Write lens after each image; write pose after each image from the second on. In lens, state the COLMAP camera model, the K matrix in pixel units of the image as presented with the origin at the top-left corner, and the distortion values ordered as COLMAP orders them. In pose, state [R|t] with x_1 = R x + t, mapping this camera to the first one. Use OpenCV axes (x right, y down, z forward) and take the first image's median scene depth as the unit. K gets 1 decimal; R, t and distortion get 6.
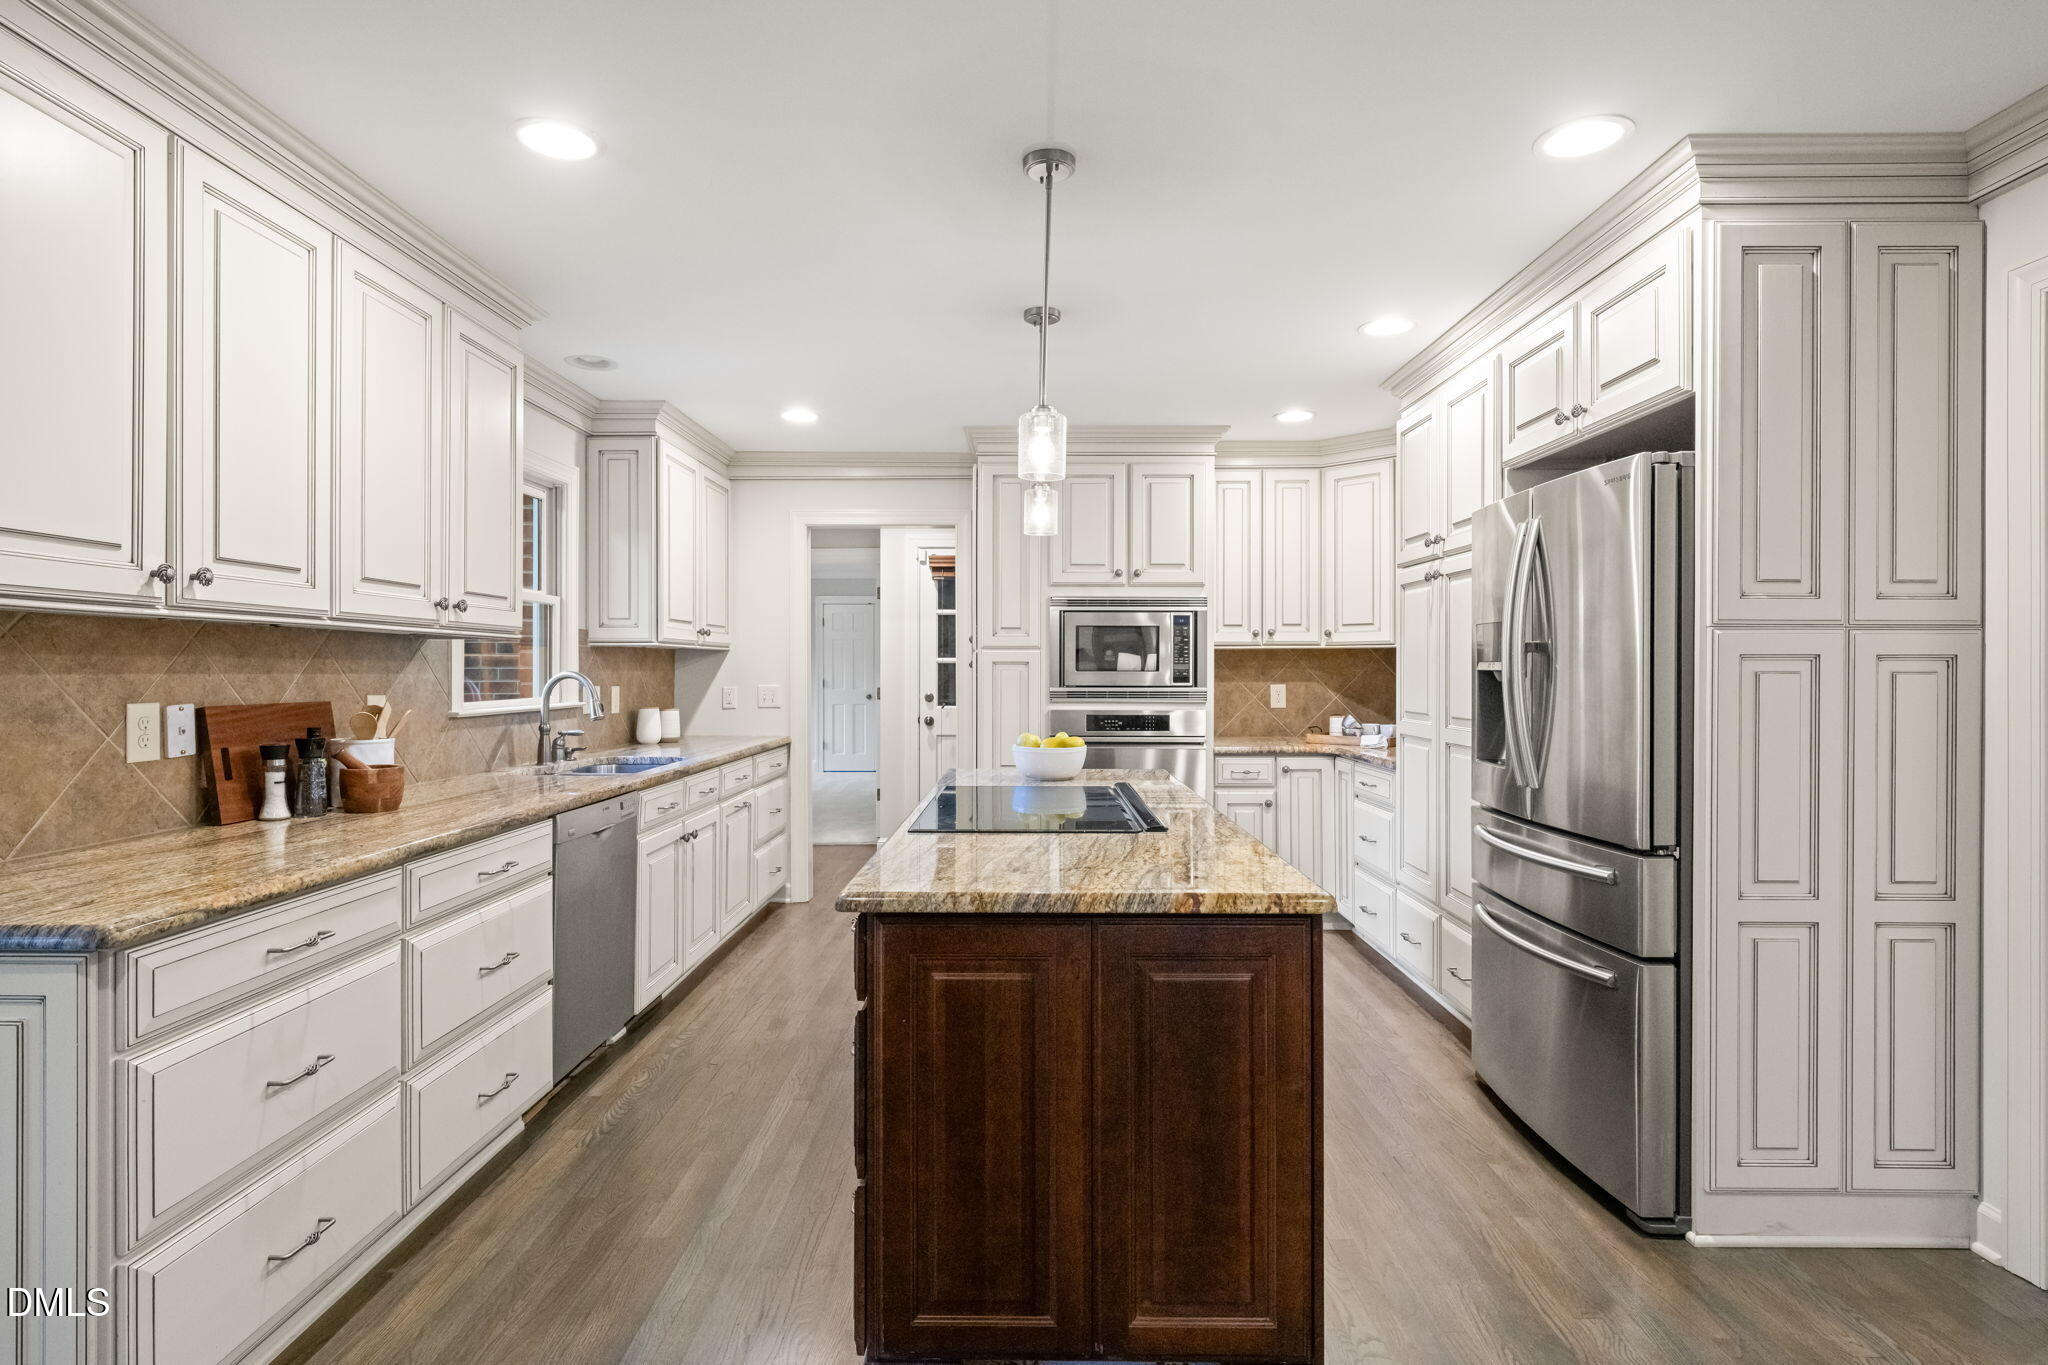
lens RADIAL K [[983.3, 0, 1017.7], [0, 983.3, 669.9], [0, 0, 1]] dist [-0.000342, -0.000217]
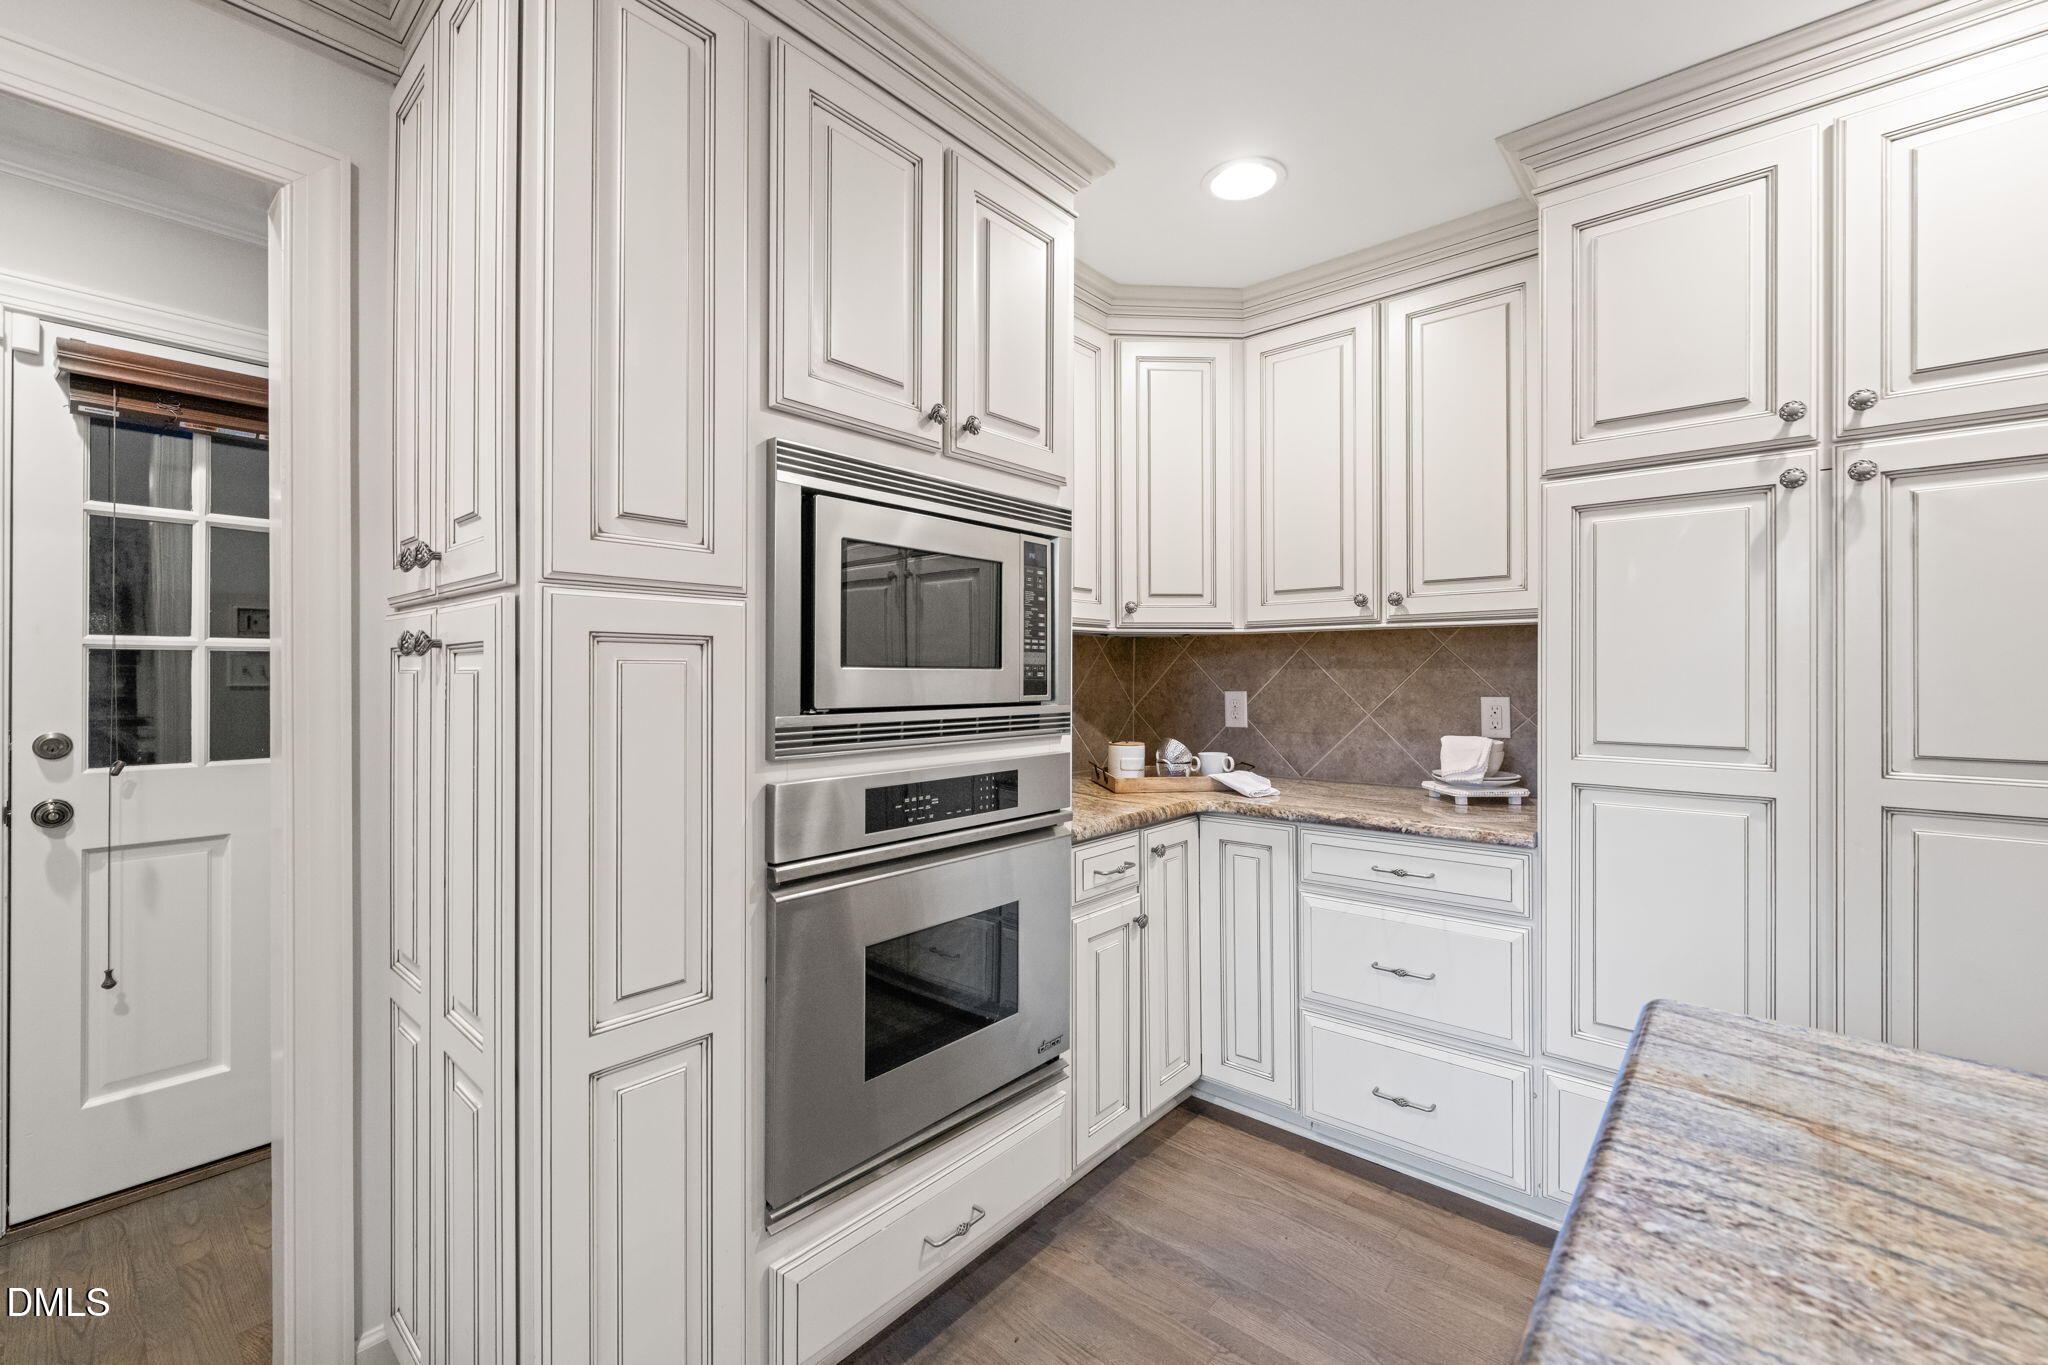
lens RADIAL K [[840.6, 0, 1026.9], [0, 840.6, 672.7], [0, 0, 1]] dist [-0.003064, -0.000009]
pose [[0.652687, 0.000025, 0.757627, -0.124207], [0.001269, 0.999999, -0.001126, 0.003653], [-0.757626, 0.001696, 0.652686, 0.752302]]
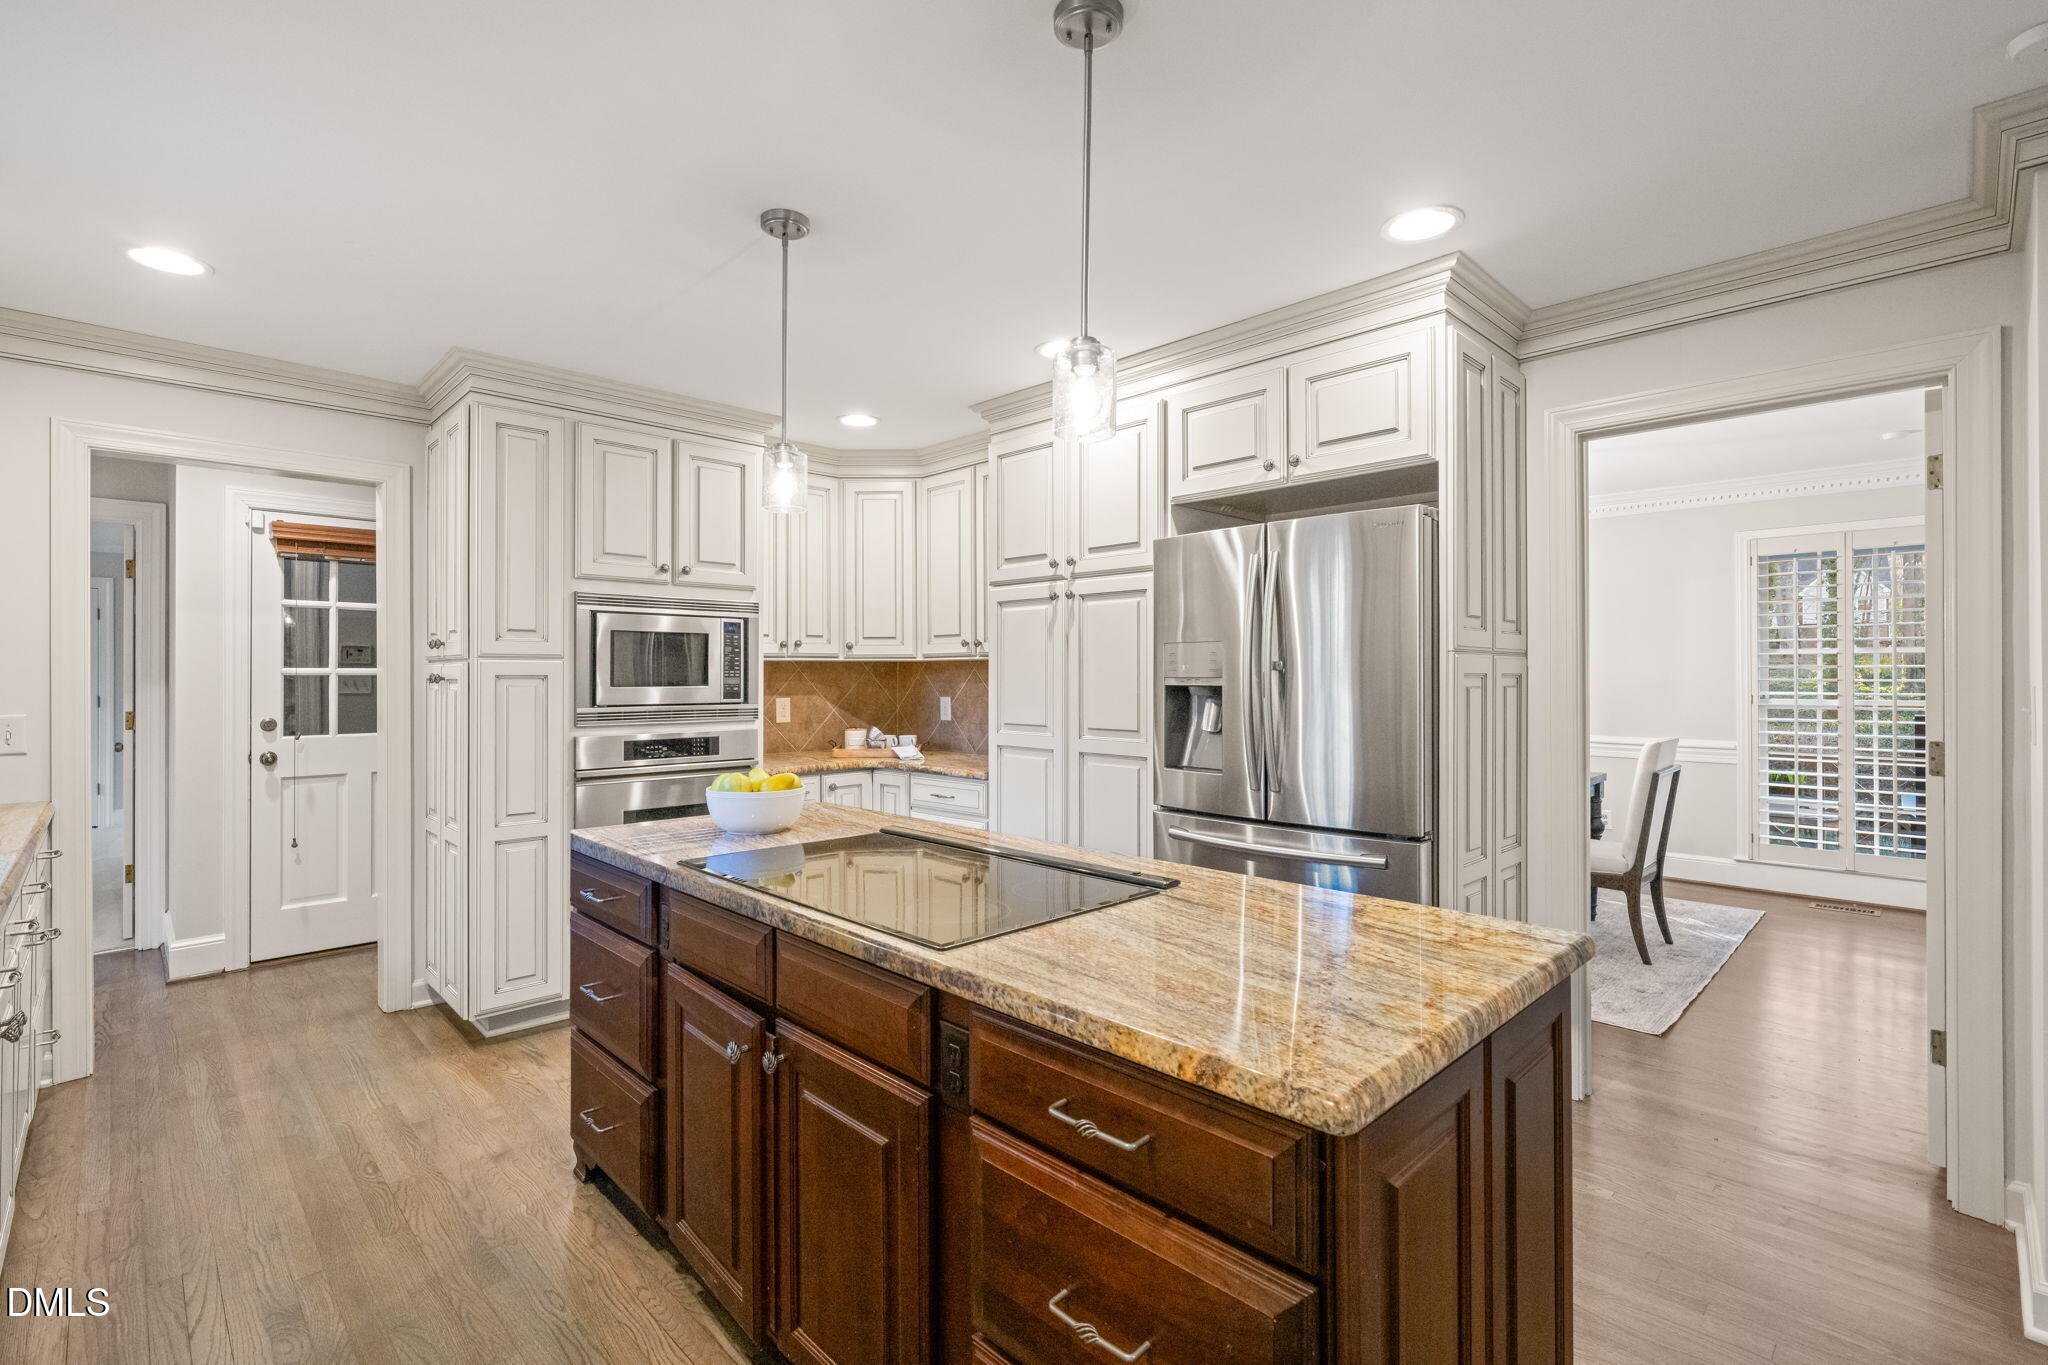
lens RADIAL K [[911.3, 0, 990.1], [0, 911.3, 671.9], [0, 0, 1]] dist [0.001403, 0.000080]
pose [[0.727110, 0.001316, 0.686520, -0.225104], [0.003277, 0.999980, -0.005388, -0.005916], [-0.686513, 0.006167, 0.727091, 0.247705]]
